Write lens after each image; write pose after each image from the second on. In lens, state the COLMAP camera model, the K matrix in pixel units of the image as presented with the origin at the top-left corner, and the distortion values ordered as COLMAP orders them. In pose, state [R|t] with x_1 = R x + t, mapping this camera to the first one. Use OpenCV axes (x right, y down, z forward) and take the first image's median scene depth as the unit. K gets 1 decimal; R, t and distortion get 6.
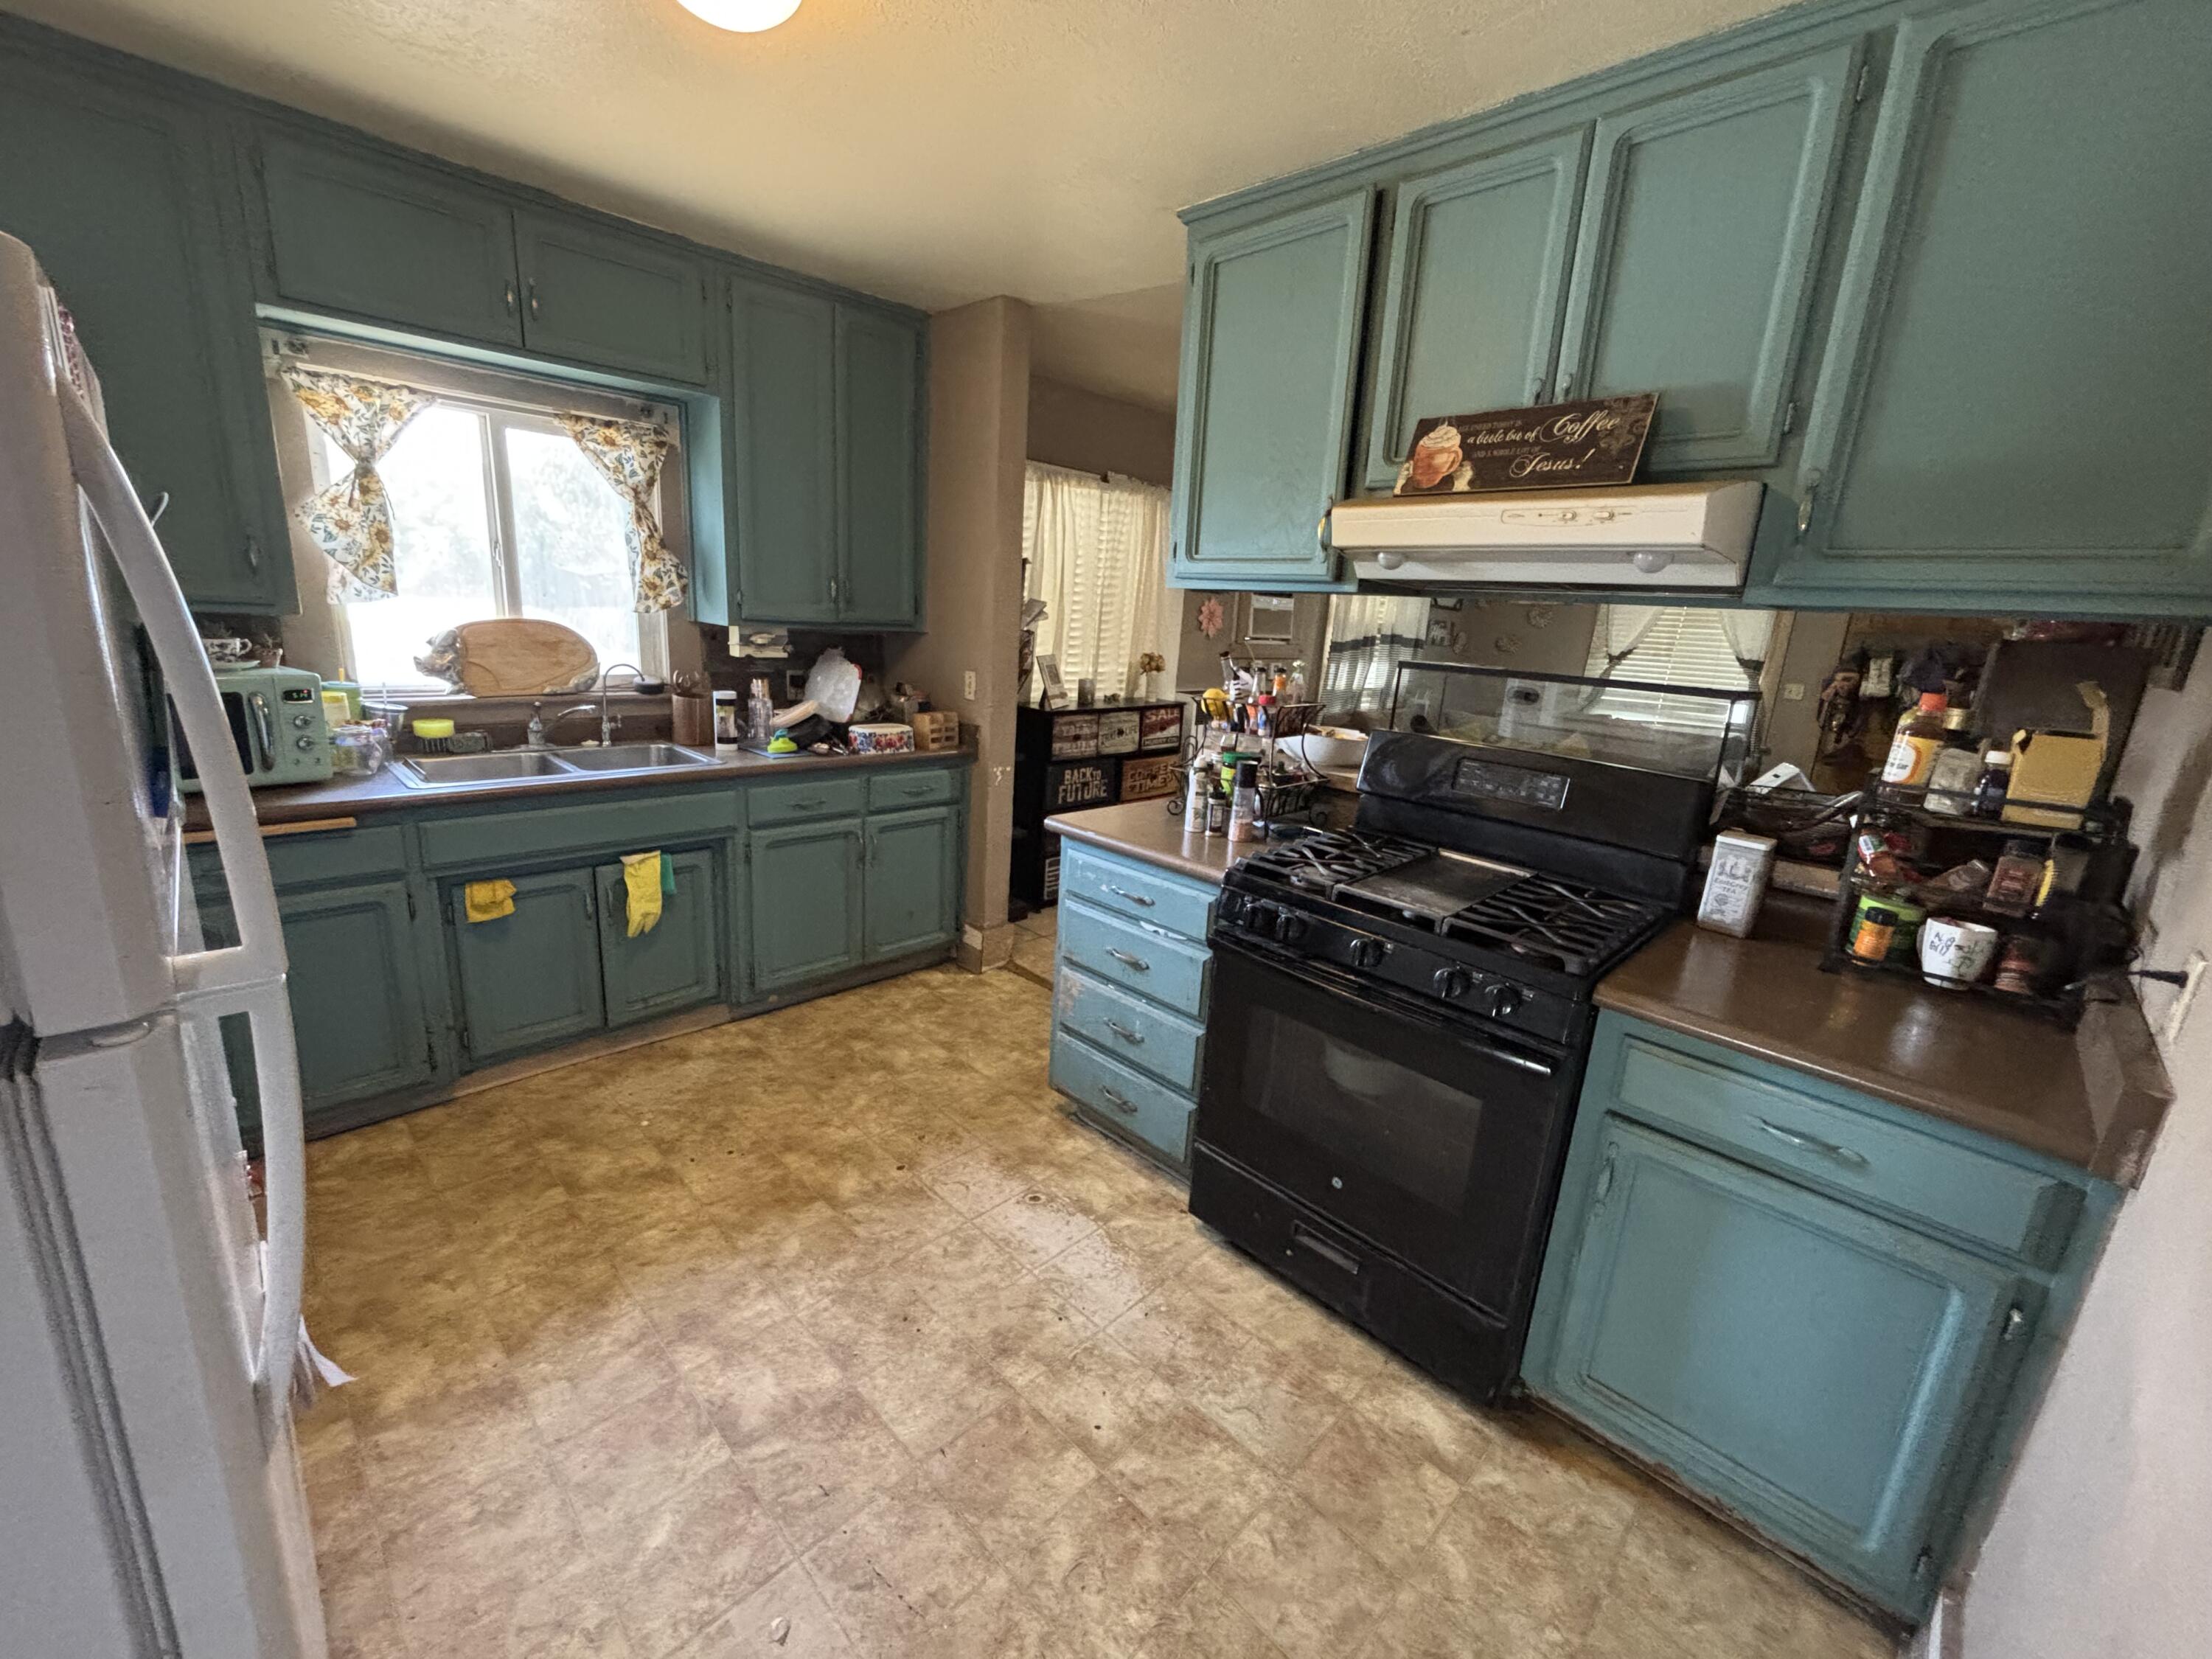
lens RADIAL K [[890.8, 0, 1106.0], [0, 890.8, 829.5], [0, 0, 1]] dist [-0.000107, -0.000023]
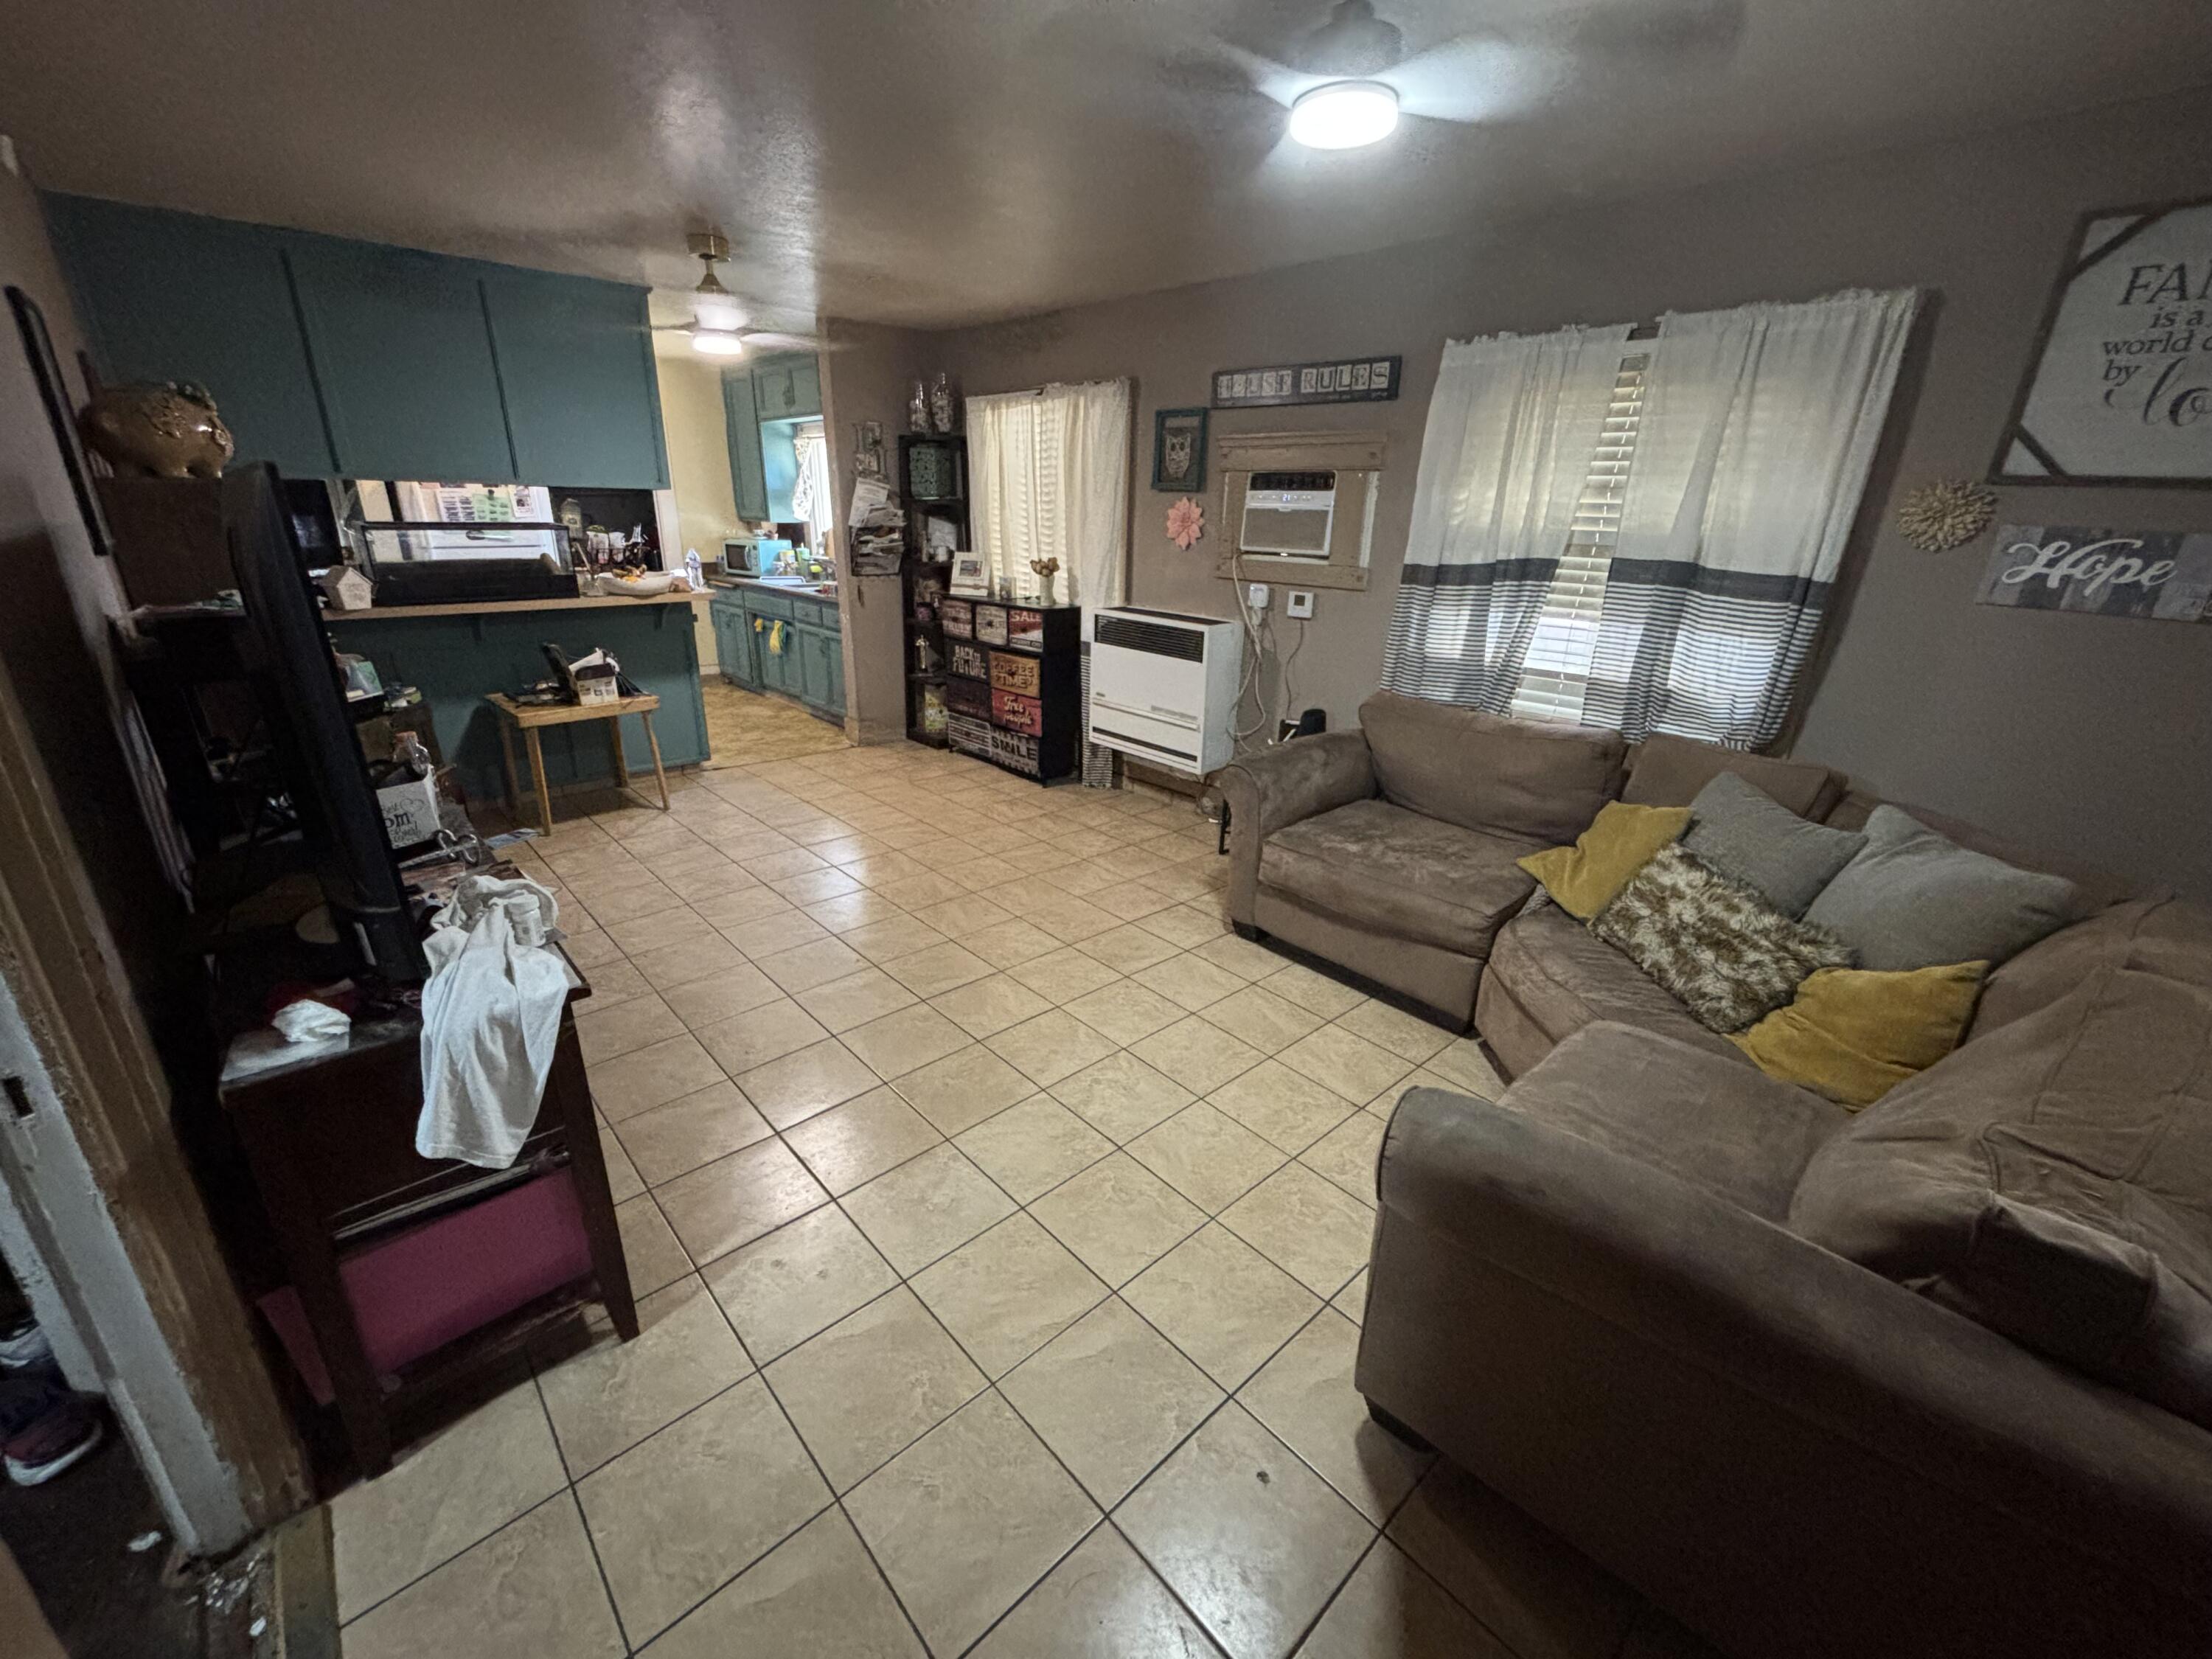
lens RADIAL K [[890.8, 0, 1106.0], [0, 890.8, 829.5], [0, 0, 1]] dist [-0.000107, -0.000023]
pose [[-0.038204, 0.284093, -0.958035, 1.155702], [-0.267564, 0.920820, 0.283727, -0.226548], [0.962782, 0.267175, 0.040834, 1.147273]]
